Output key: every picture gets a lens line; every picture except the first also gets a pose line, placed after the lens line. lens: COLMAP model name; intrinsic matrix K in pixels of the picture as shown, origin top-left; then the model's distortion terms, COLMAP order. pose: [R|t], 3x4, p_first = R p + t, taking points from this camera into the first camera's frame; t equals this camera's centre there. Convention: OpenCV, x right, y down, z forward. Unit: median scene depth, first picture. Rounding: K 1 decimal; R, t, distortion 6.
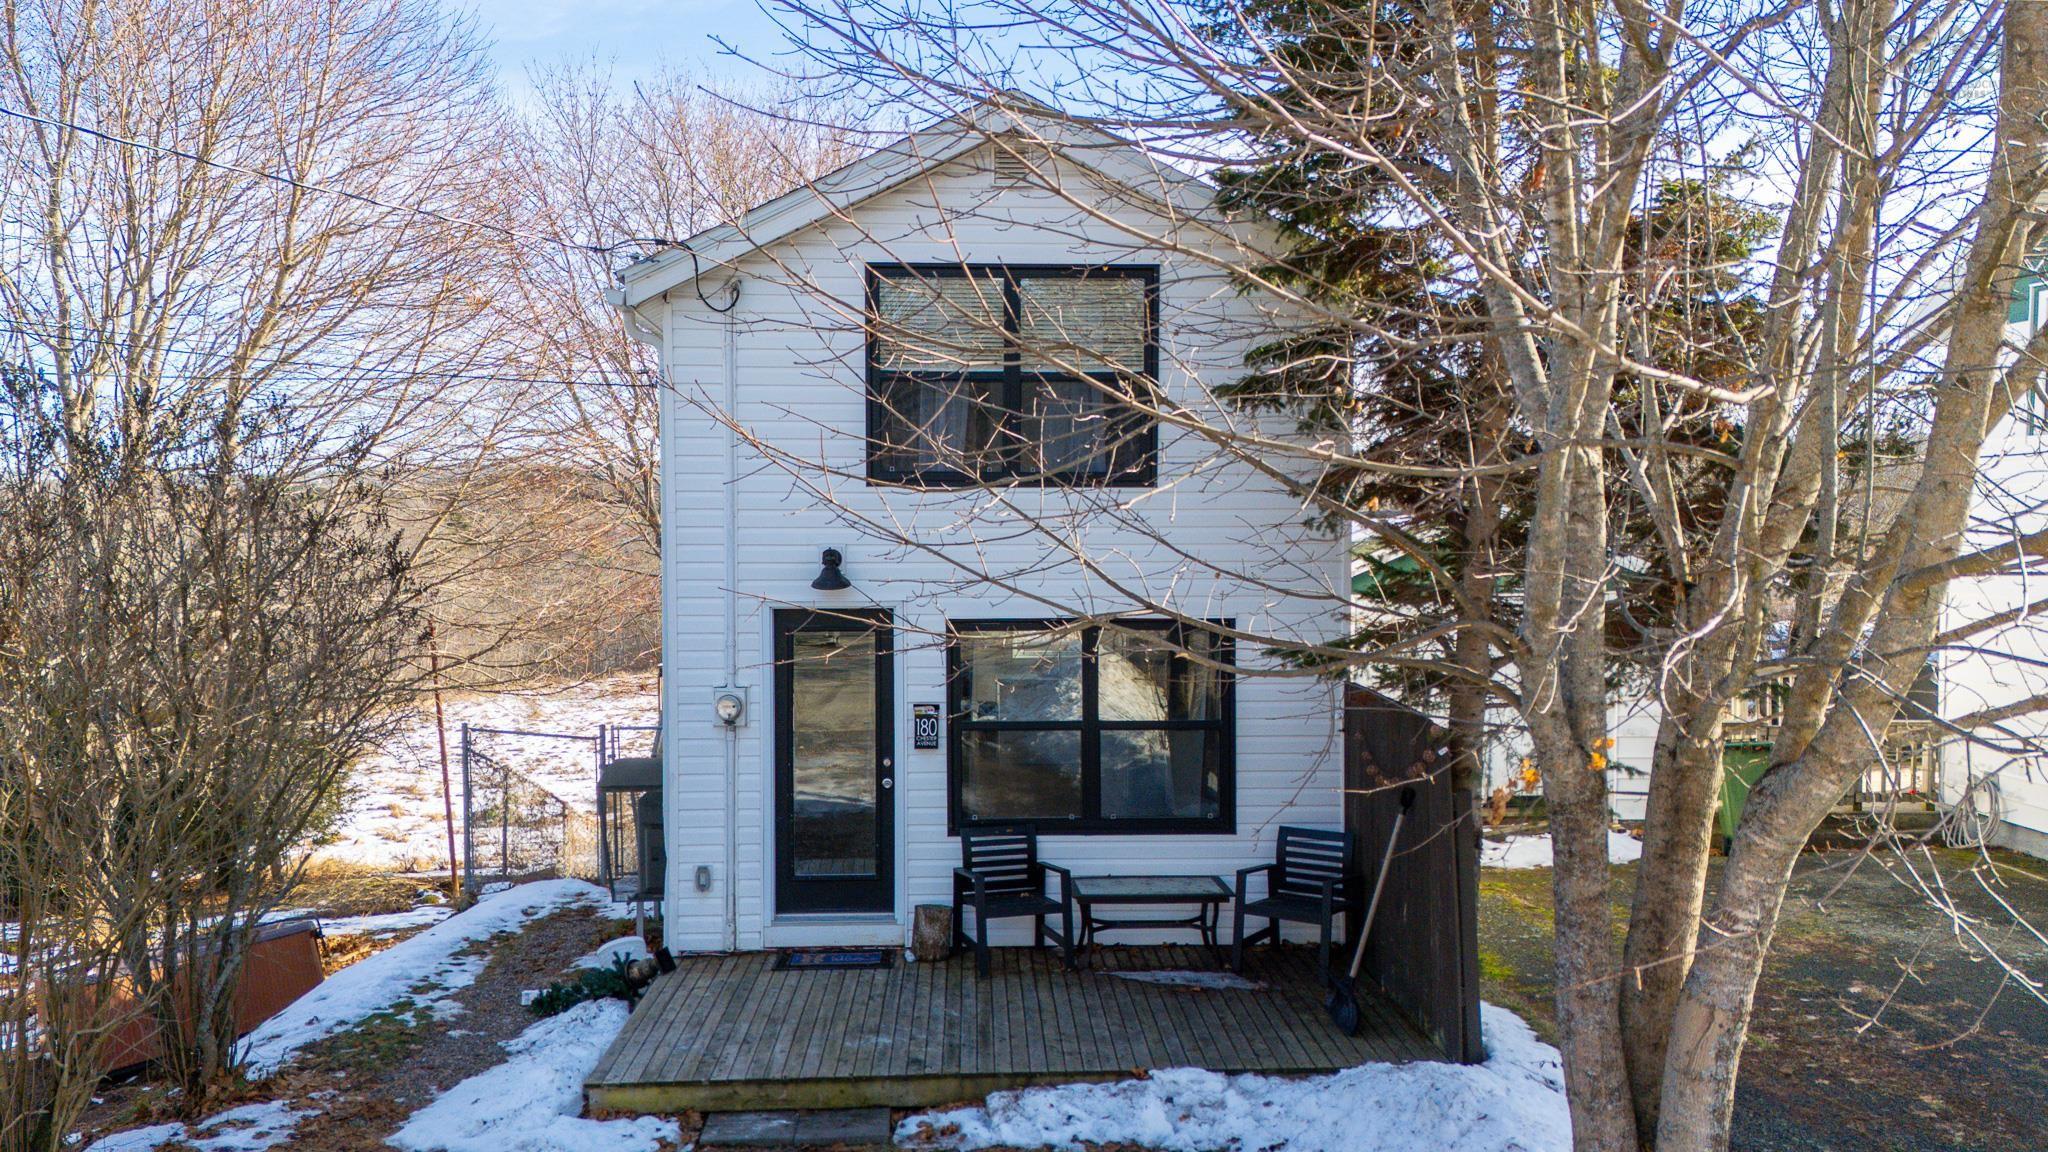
lens RADIAL K [[1522.0, 0, 1007.9], [0, 1522.0, 569.5], [0, 0, 1]] dist [0.059630, -0.015662]
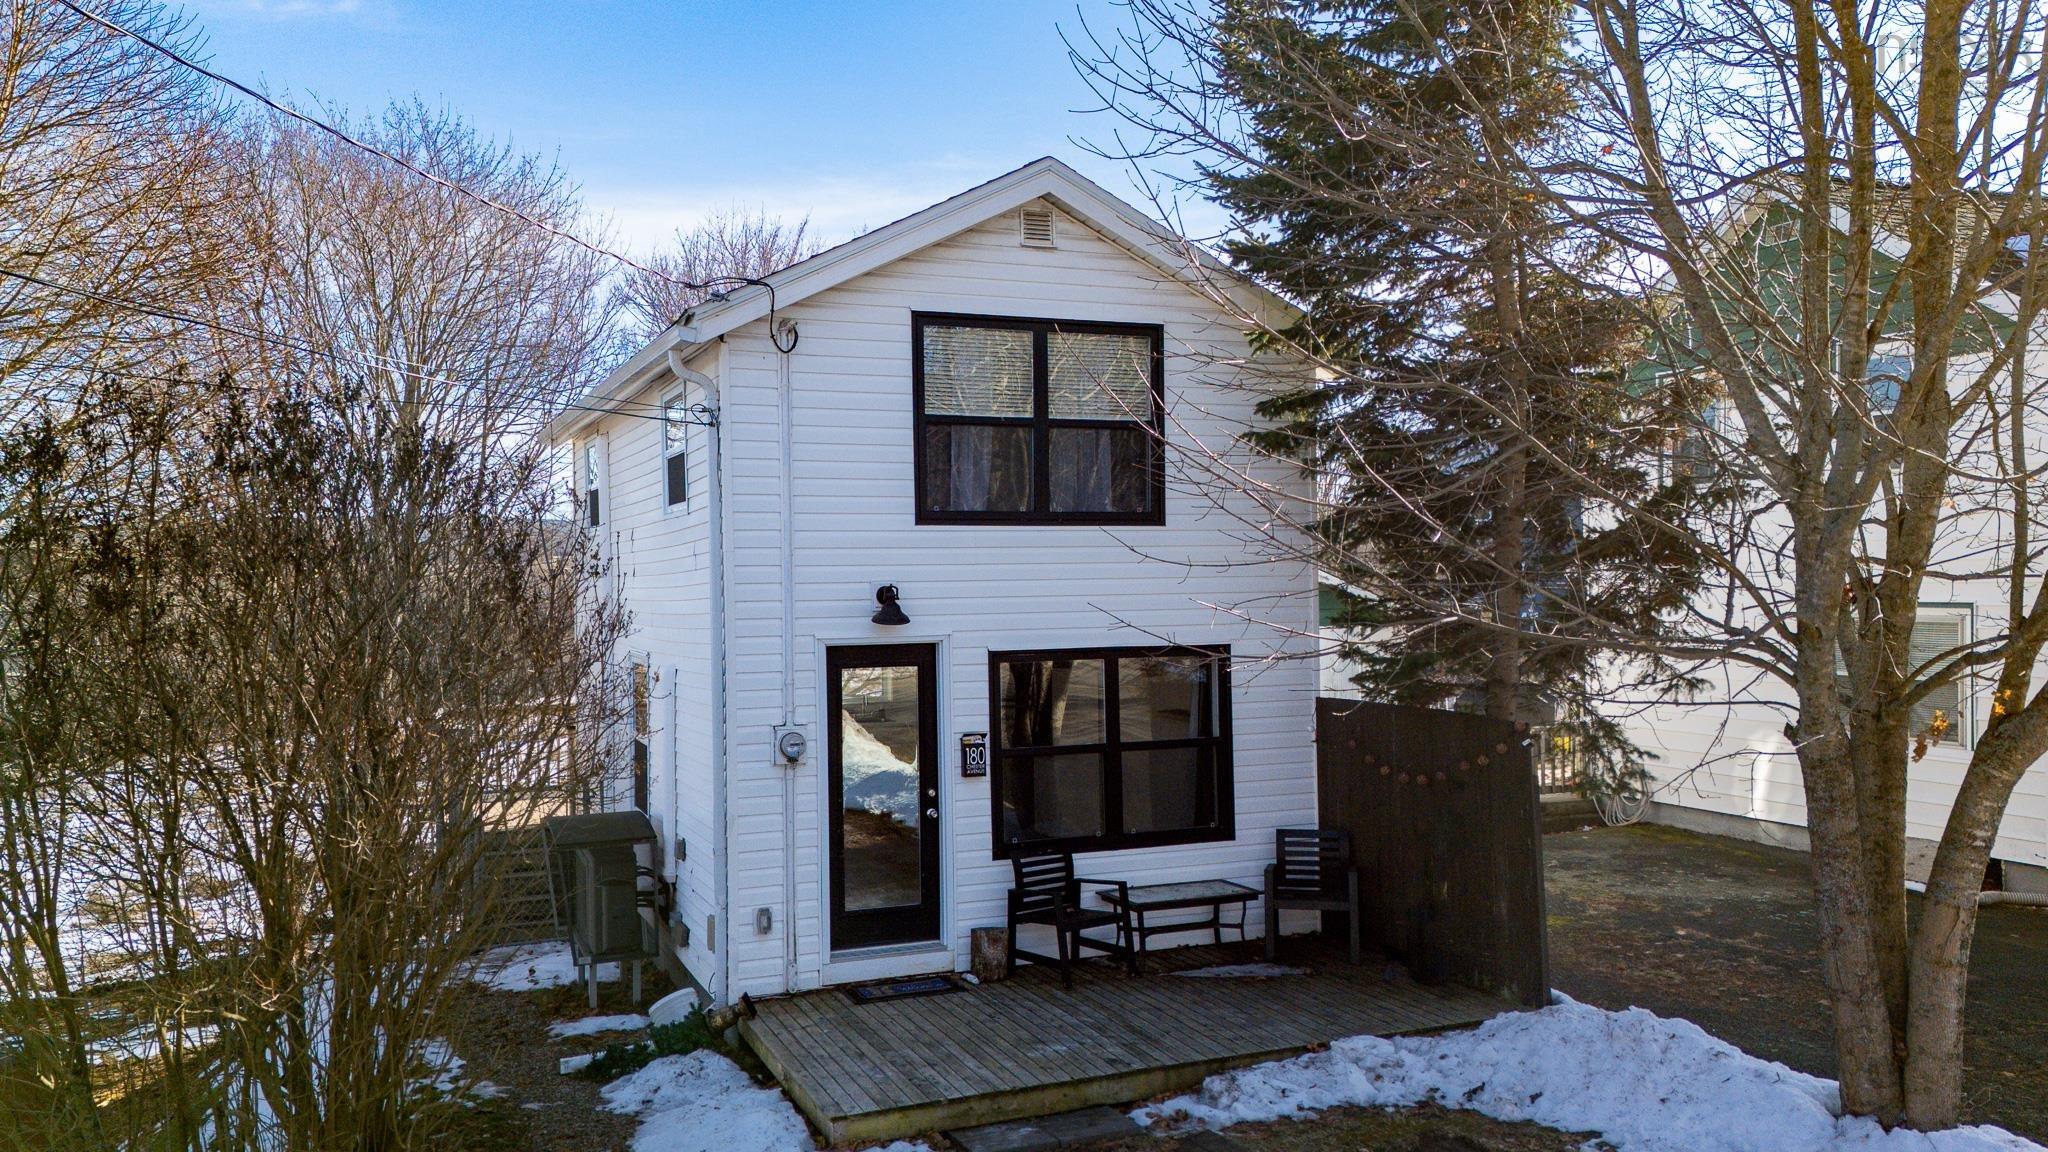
lens RADIAL K [[1522.0, 0, 966.5], [0, 1522.0, 551.9], [0, 0, 1]] dist [0.059630, -0.015662]
pose [[0.946963, -0.008028, 0.321242, -0.393188], [0.024877, 0.998519, -0.048379, 0.014651], [-0.320377, 0.053805, 0.945761, 0.008672]]
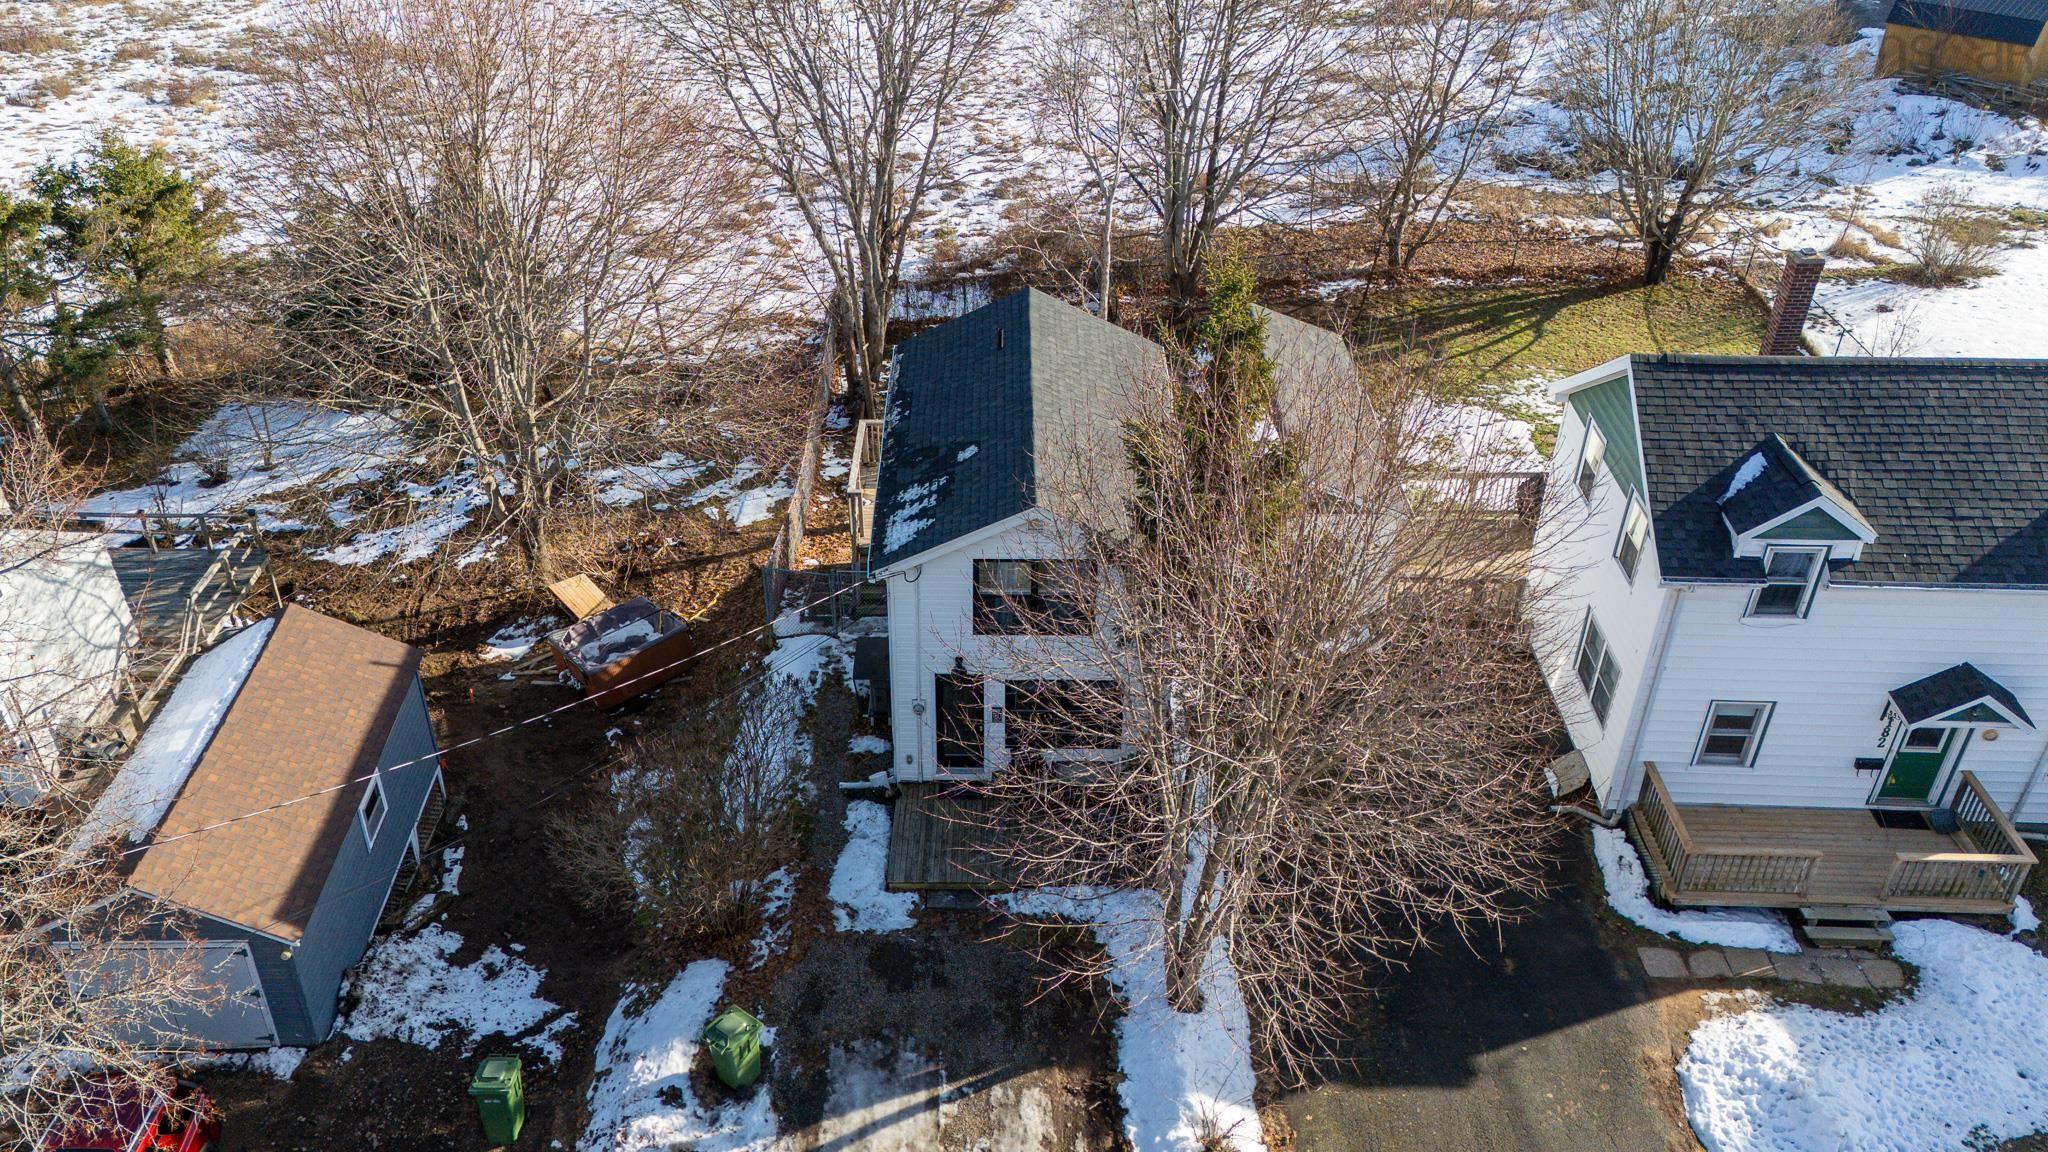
lens RADIAL K [[1692.4, 0, 1020.7], [0, 1692.4, 483.5], [0, 0, 1]] dist [-0.009405, -0.005549]
pose [[0.999285, 0.028640, -0.024679, 0.041119], [-0.011982, 0.859059, 0.511736, -1.621867], [0.035857, -0.511074, 0.858788, -1.159378]]
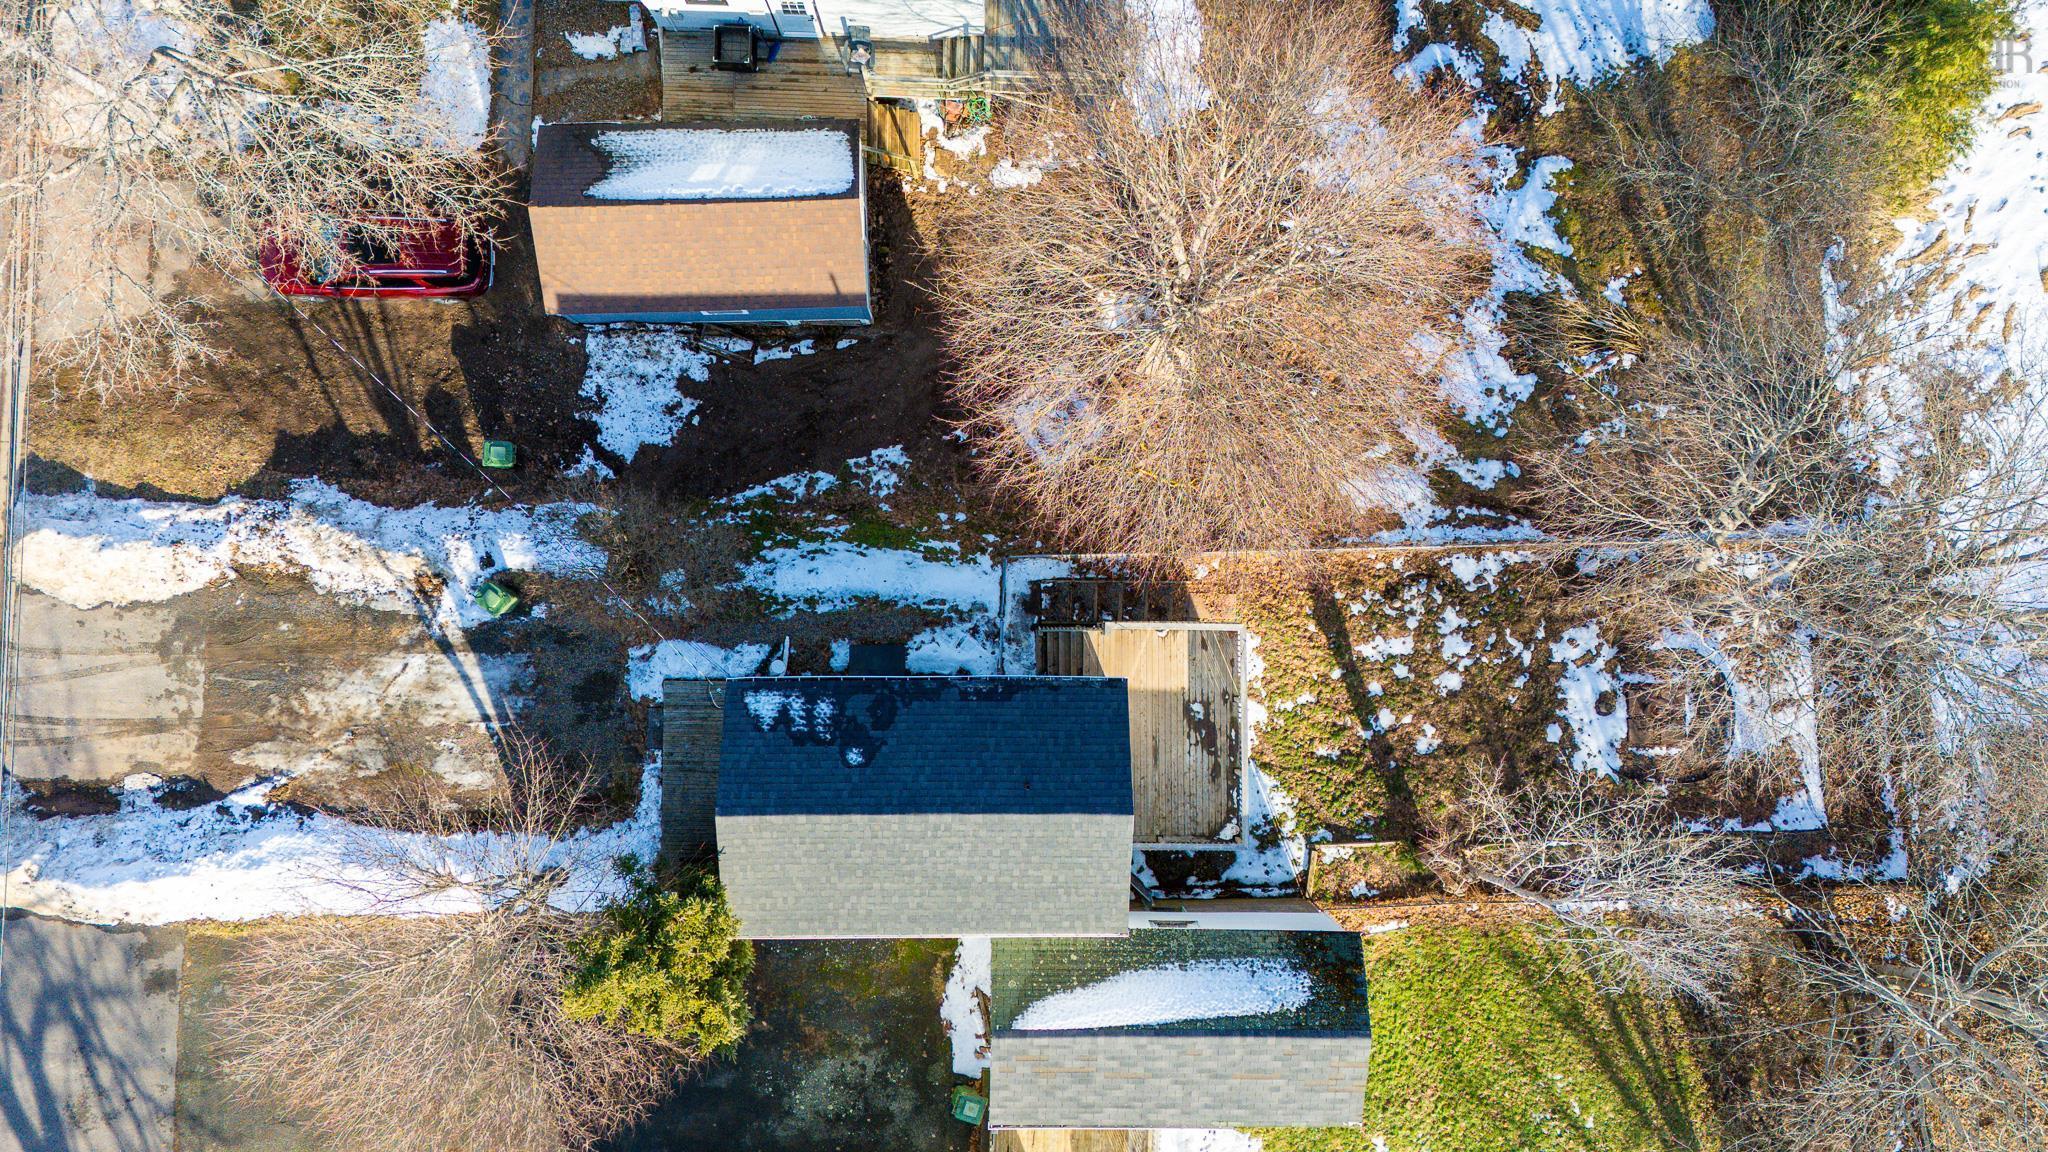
lens RADIAL K [[1522.0, 0, 1015.7], [0, 1522.0, 576.2], [0, 0, 1]] dist [0.059630, -0.015662]
pose [[-0.044474, 0.999008, -0.002130, -0.479419], [-0.037638, 0.000455, 0.999291, -3.231103], [0.998301, 0.044522, 0.037581, 1.438241]]
